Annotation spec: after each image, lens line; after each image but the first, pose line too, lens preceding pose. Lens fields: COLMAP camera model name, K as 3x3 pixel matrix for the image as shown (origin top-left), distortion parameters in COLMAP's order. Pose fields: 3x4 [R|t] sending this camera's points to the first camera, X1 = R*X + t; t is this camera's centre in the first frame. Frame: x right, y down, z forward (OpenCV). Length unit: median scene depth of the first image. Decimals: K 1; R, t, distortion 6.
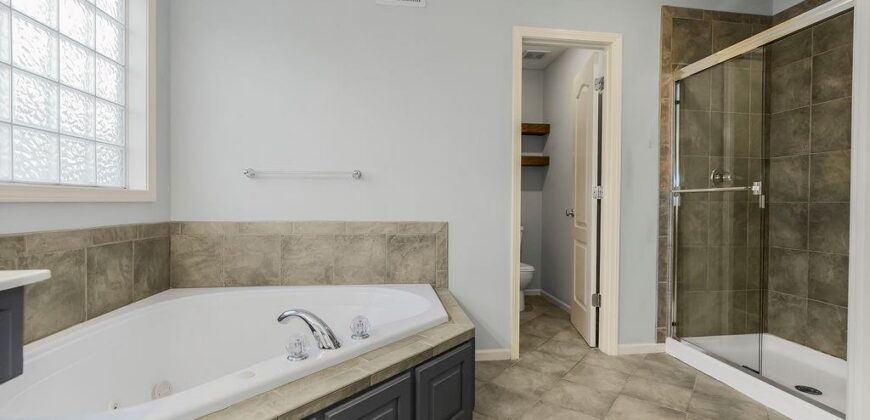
lens RADIAL K [[402.6, 0, 436.5], [0, 402.6, 207.5], [0, 0, 1]] dist [-0.004717, 0.000032]
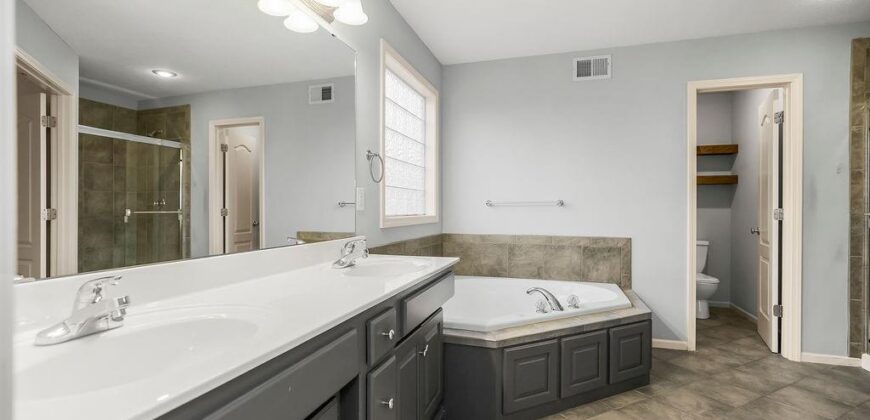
lens RADIAL K [[402.6, 0, 436.5], [0, 402.6, 207.5], [0, 0, 1]] dist [-0.004717, 0.000032]
pose [[0.911868, -0.004050, -0.410463, -0.011977], [-0.002813, 0.999866, -0.016115, -0.042742], [0.410474, 0.015849, 0.911735, -0.488170]]
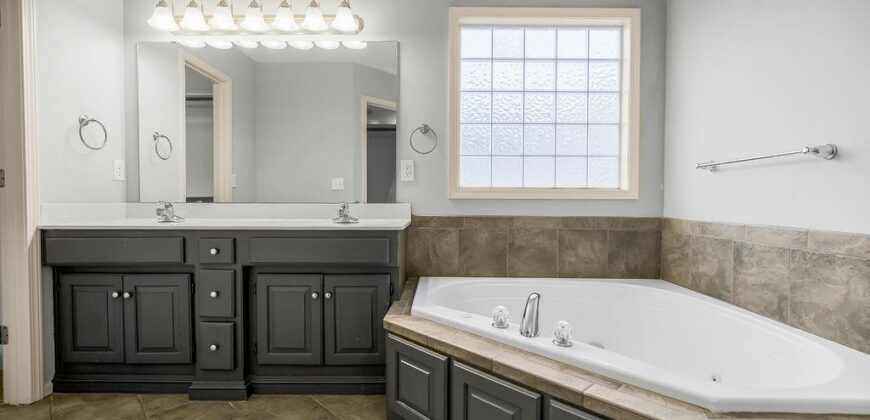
lens RADIAL K [[402.6, 0, 436.5], [0, 402.6, 207.5], [0, 0, 1]] dist [-0.004717, 0.000032]
pose [[-0.128916, 0.017146, -0.991507, 0.471571], [-0.019664, 0.999610, 0.019843, -0.001434], [0.991460, 0.022055, -0.128529, 0.517602]]
